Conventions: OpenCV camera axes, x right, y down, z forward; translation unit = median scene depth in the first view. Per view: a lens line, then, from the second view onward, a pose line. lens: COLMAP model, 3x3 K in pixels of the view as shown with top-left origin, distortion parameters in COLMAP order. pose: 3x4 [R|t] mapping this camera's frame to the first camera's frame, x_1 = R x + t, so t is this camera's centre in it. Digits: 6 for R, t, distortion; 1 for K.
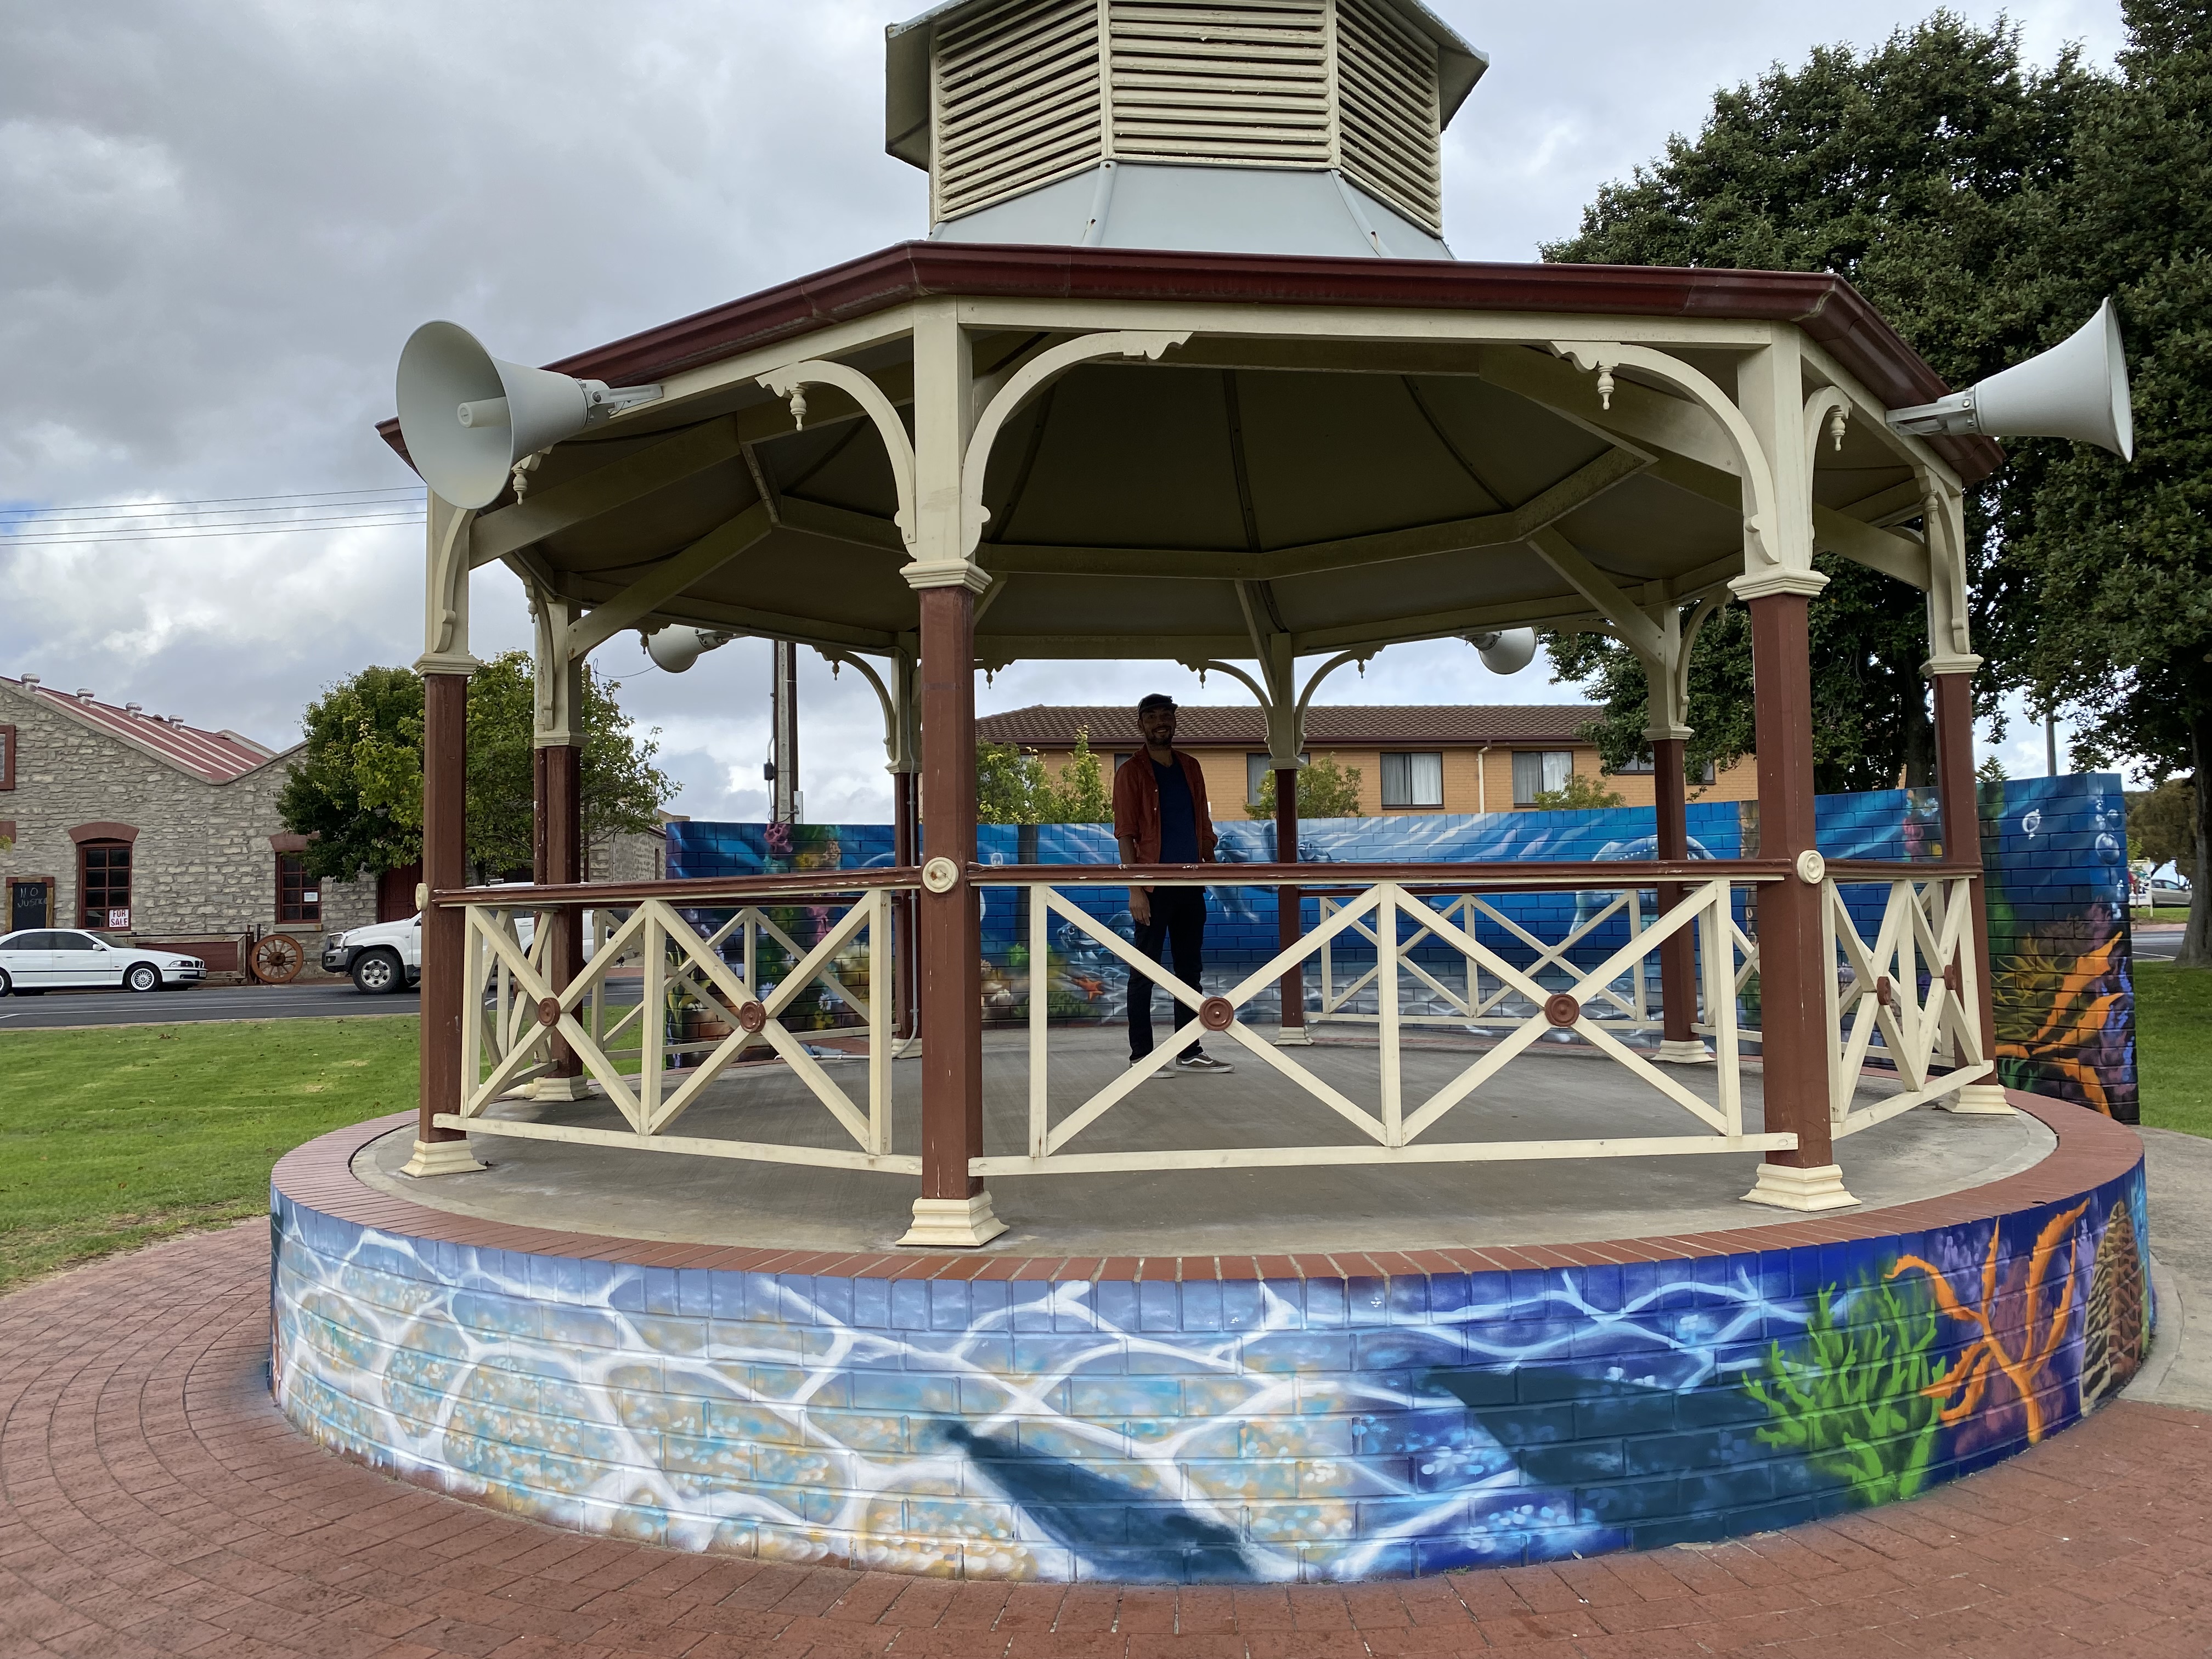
lens RADIAL K [[1738.6, 0, 1106.0], [0, 1738.6, 829.5], [0, 0, 1]] dist [0.005000, -0.012063]
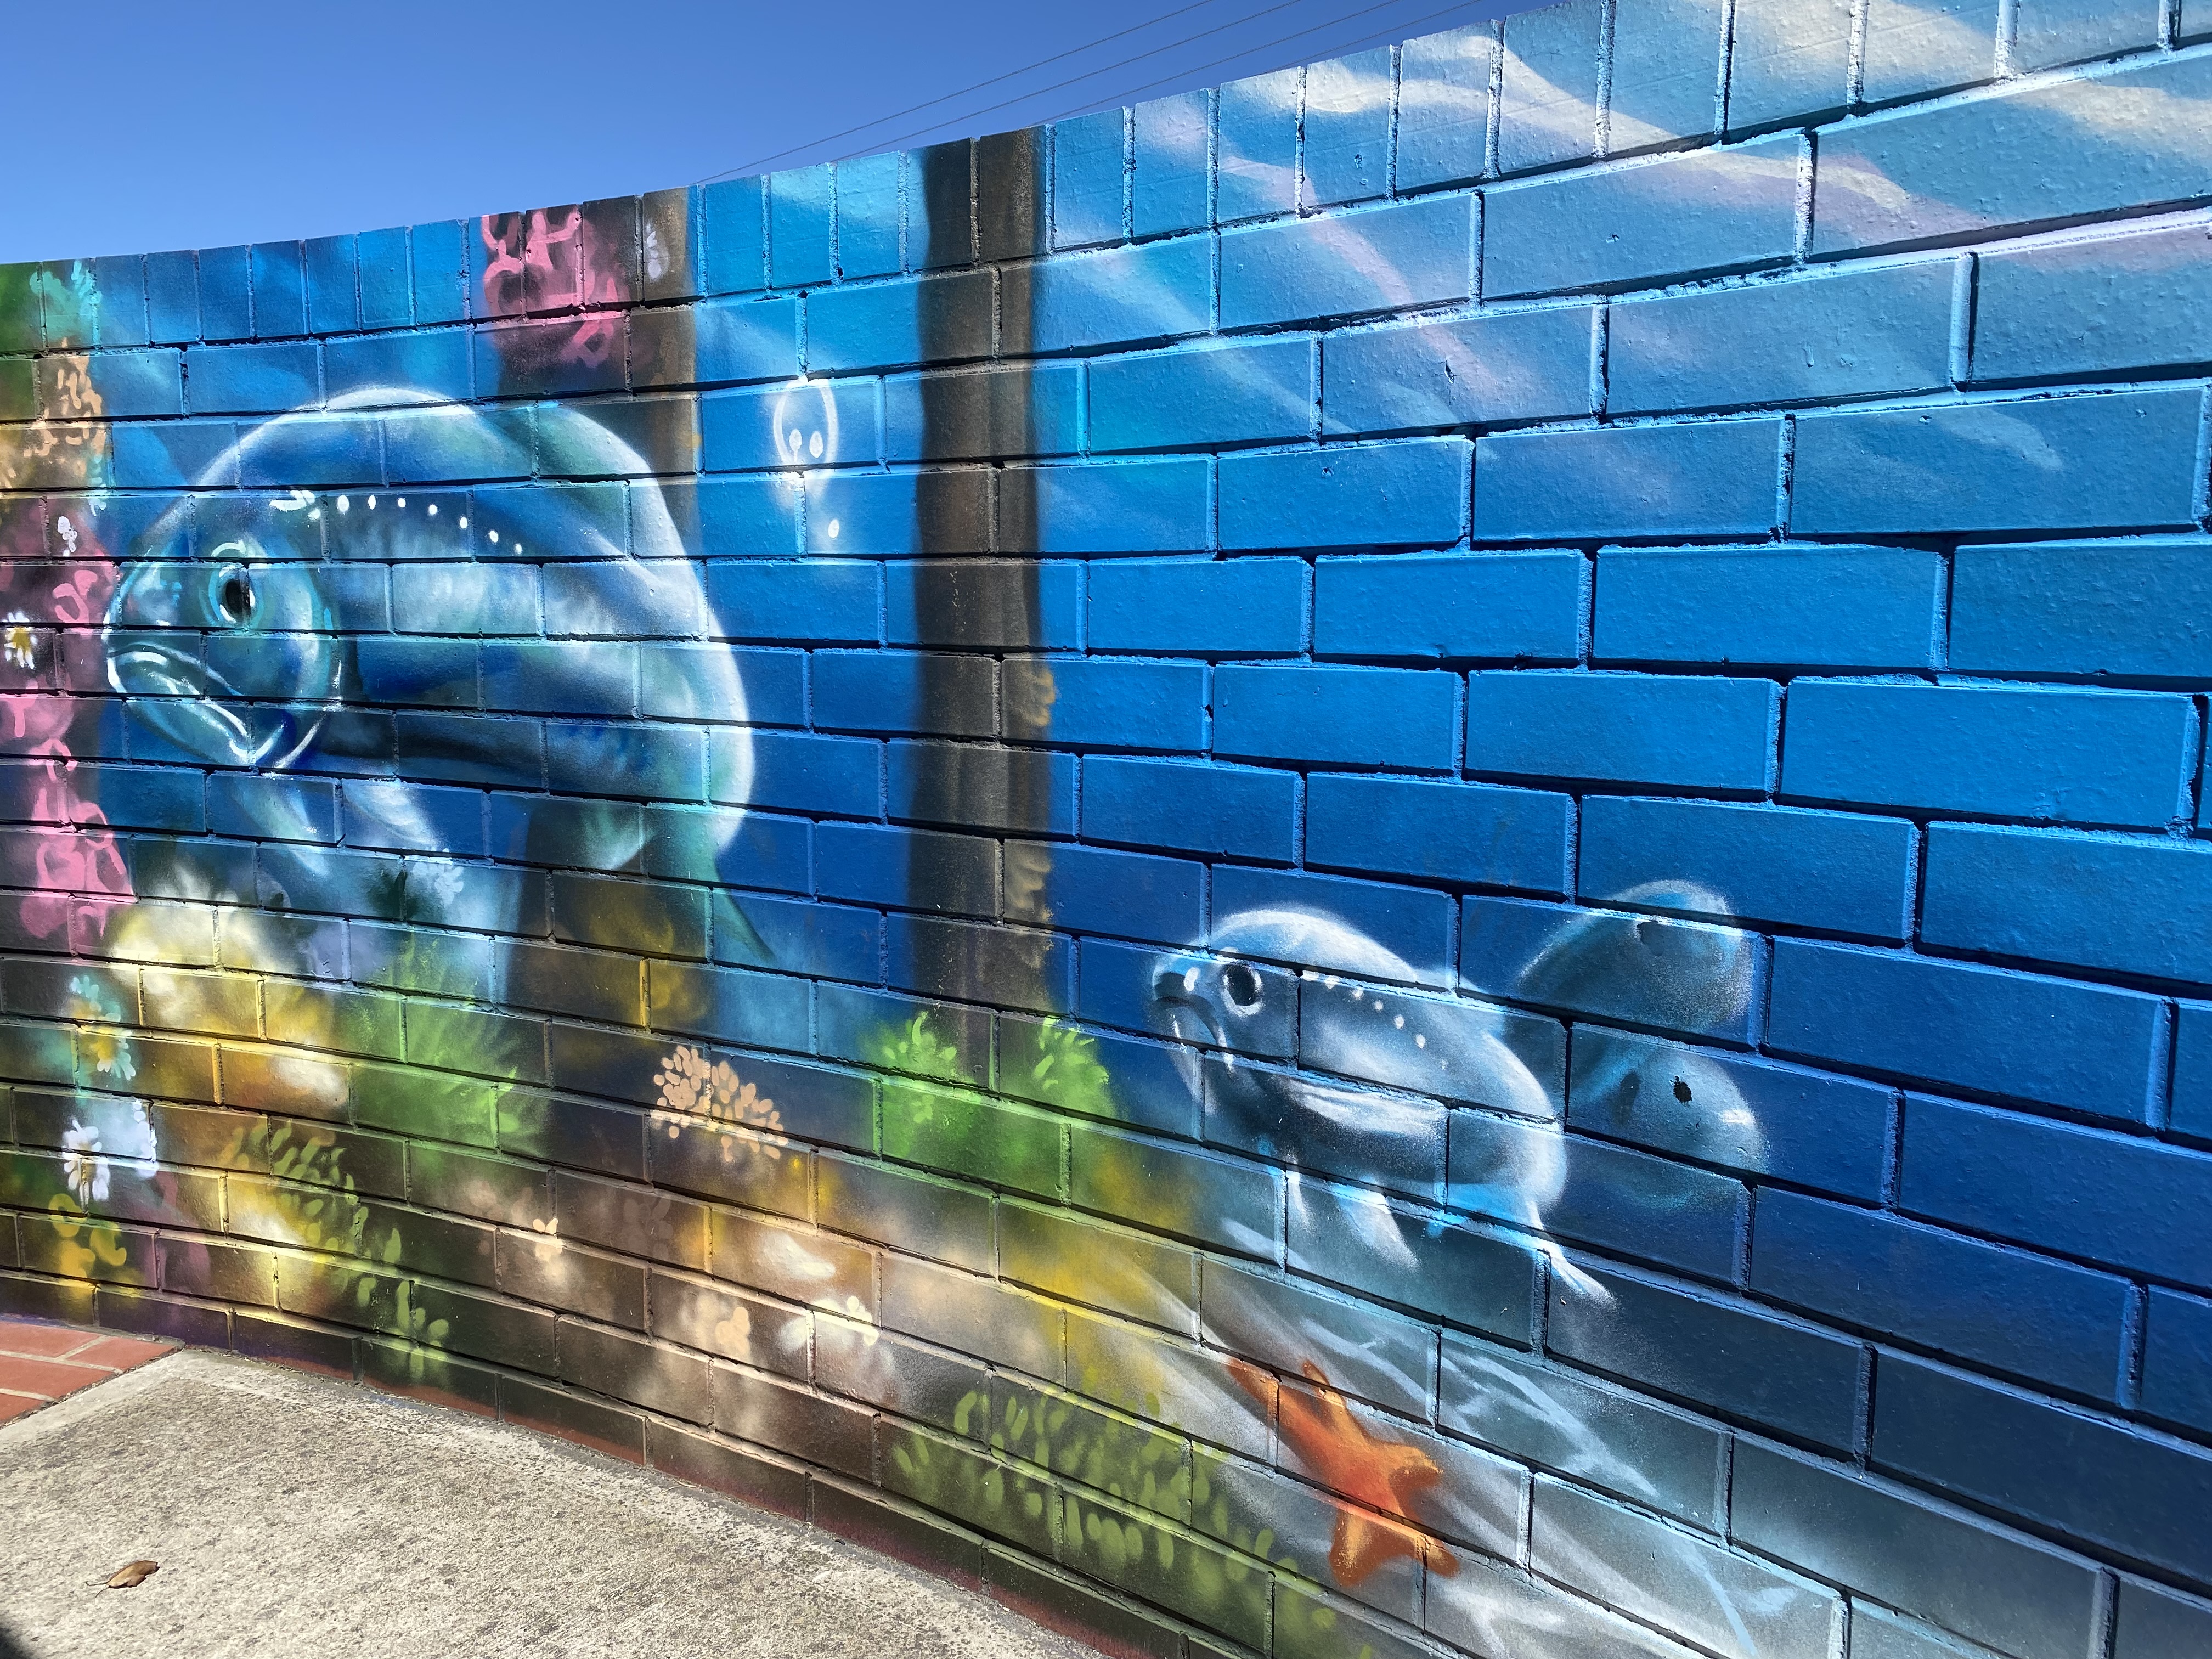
lens RADIAL K [[1738.6, 0, 1106.0], [0, 1738.6, 829.5], [0, 0, 1]] dist [0.005000, -0.012063]
pose [[0.671745, 0.114977, -0.731806, 0.065570], [0.011509, 0.986142, 0.165501, 0.028058], [0.740693, -0.119597, 0.661112, 0.957714]]
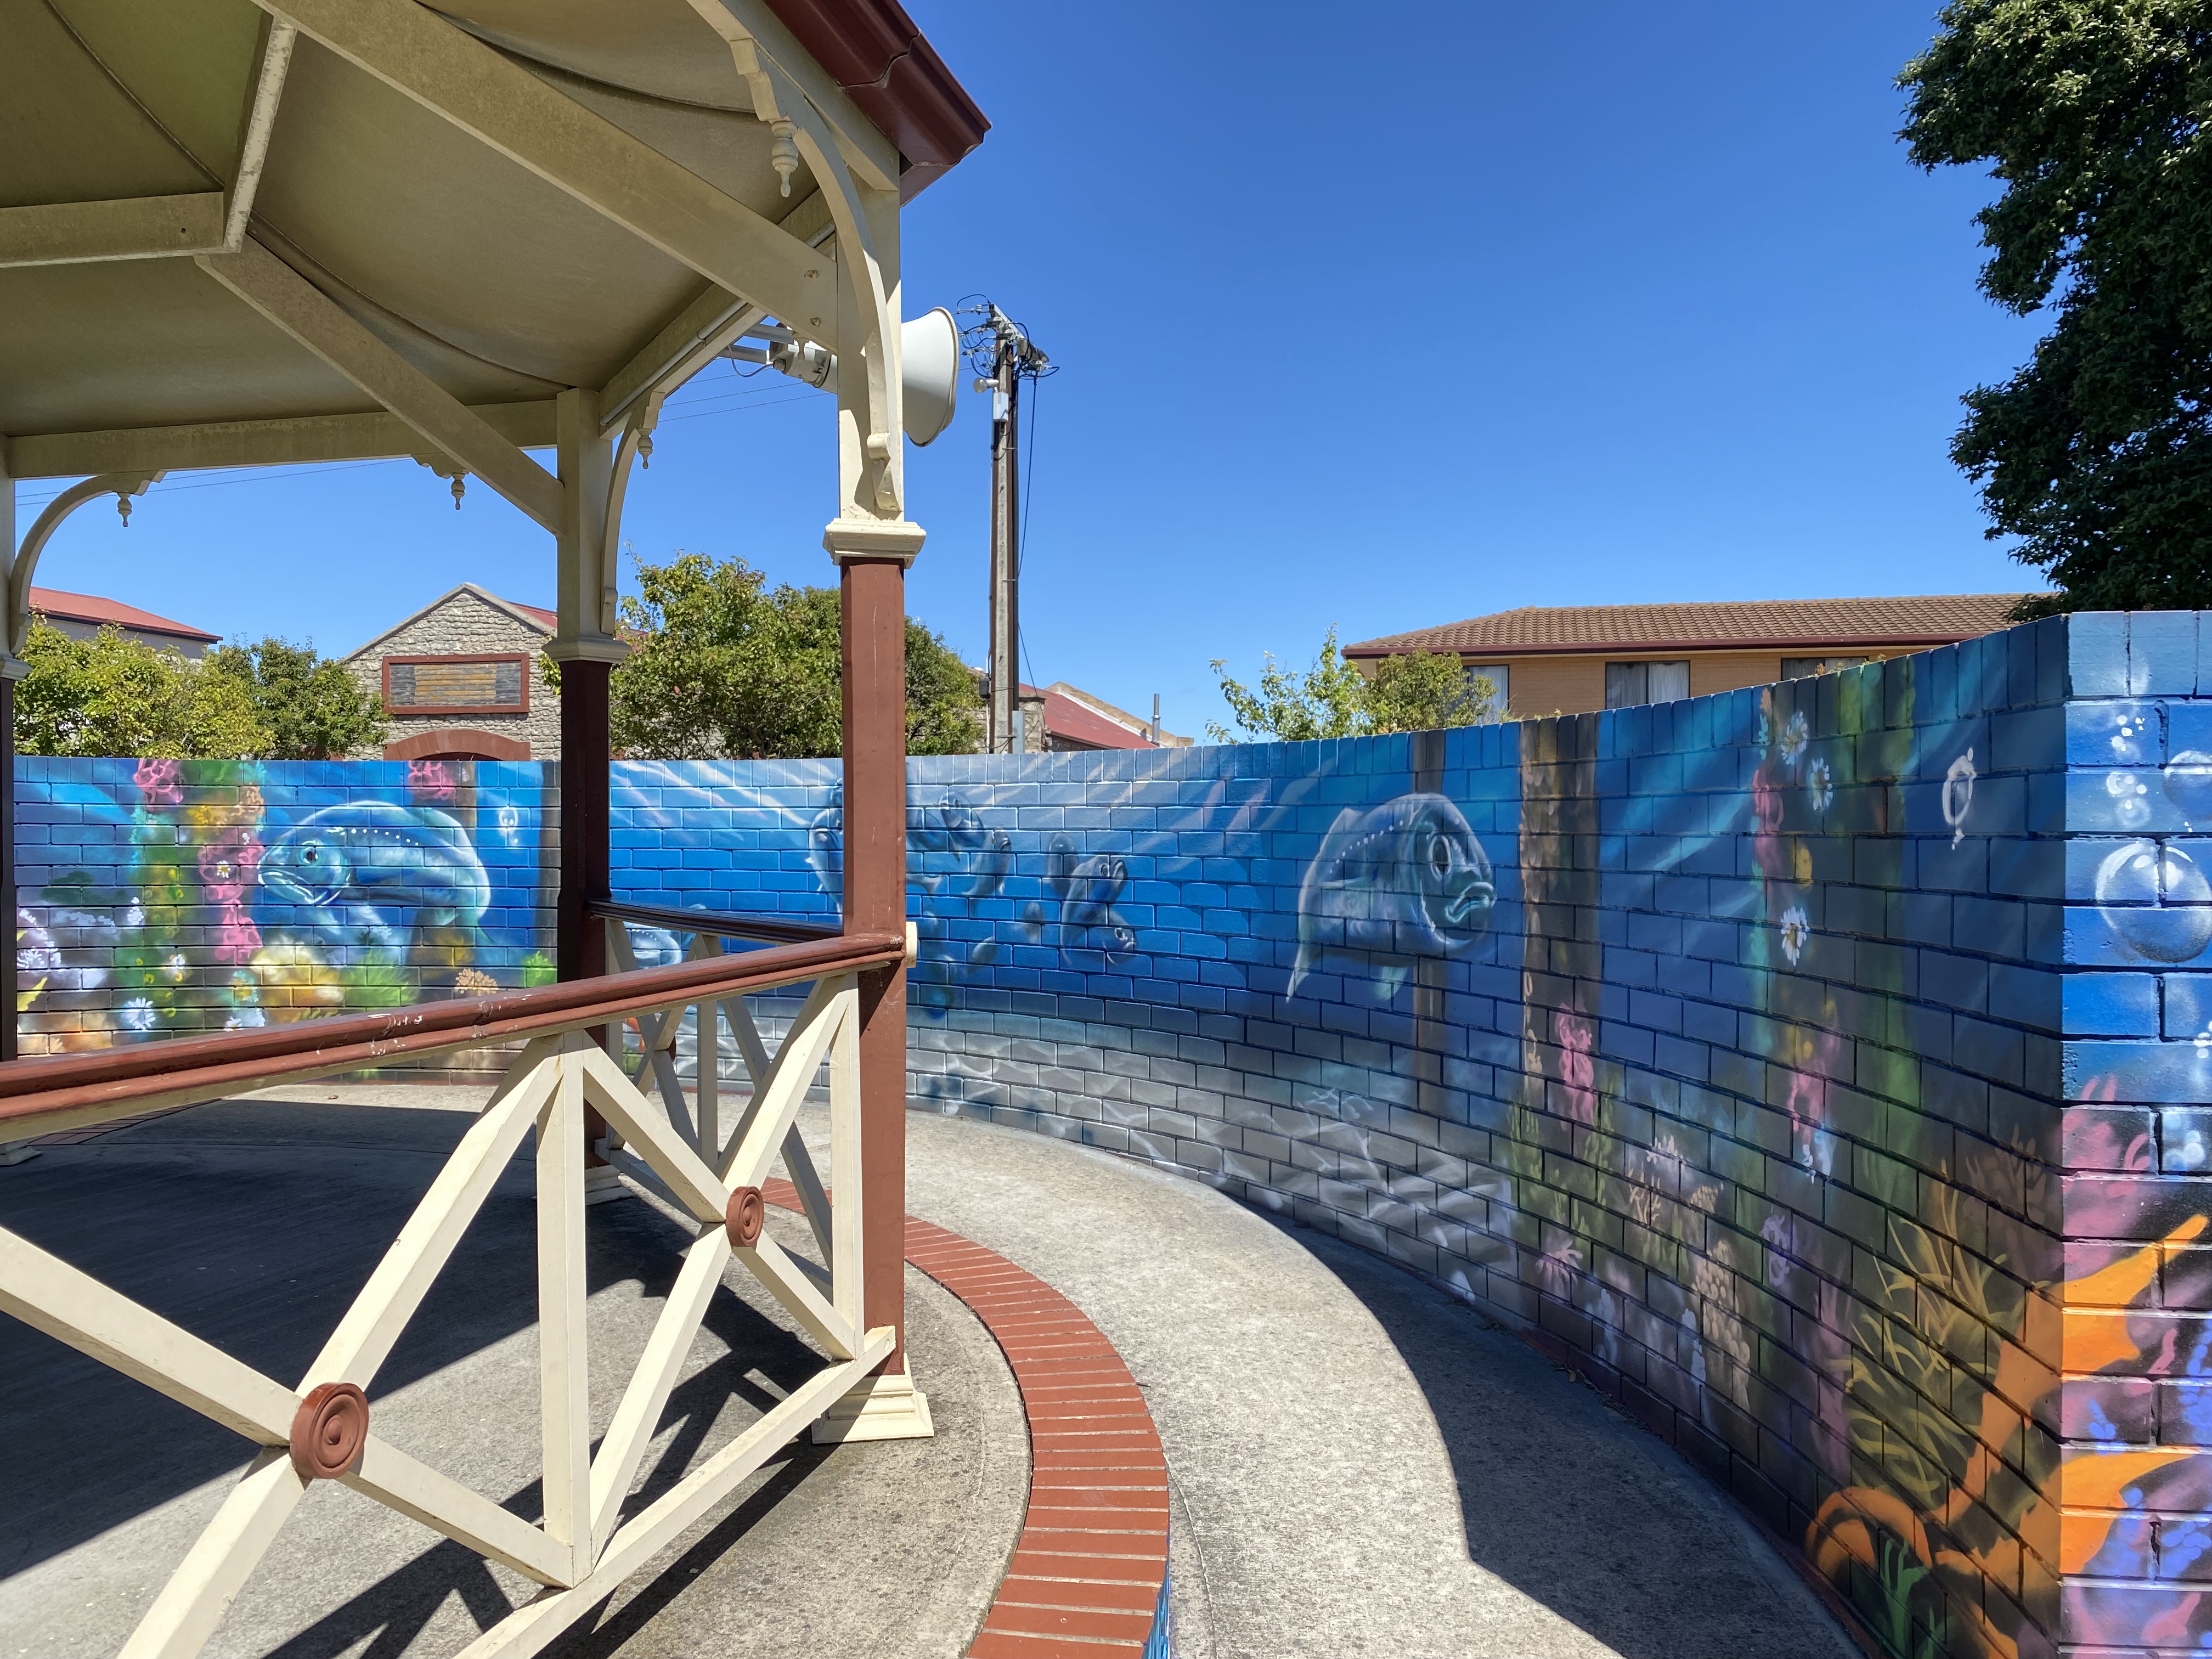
lens RADIAL K [[1738.6, 0, 1106.0], [0, 1738.6, 829.5], [0, 0, 1]] dist [0.005000, -0.012063]
pose [[0.921778, 0.021023, -0.387148, 0.398817], [-0.003177, 0.998905, 0.046678, -0.008841], [0.387705, -0.041797, 0.920835, 0.521549]]
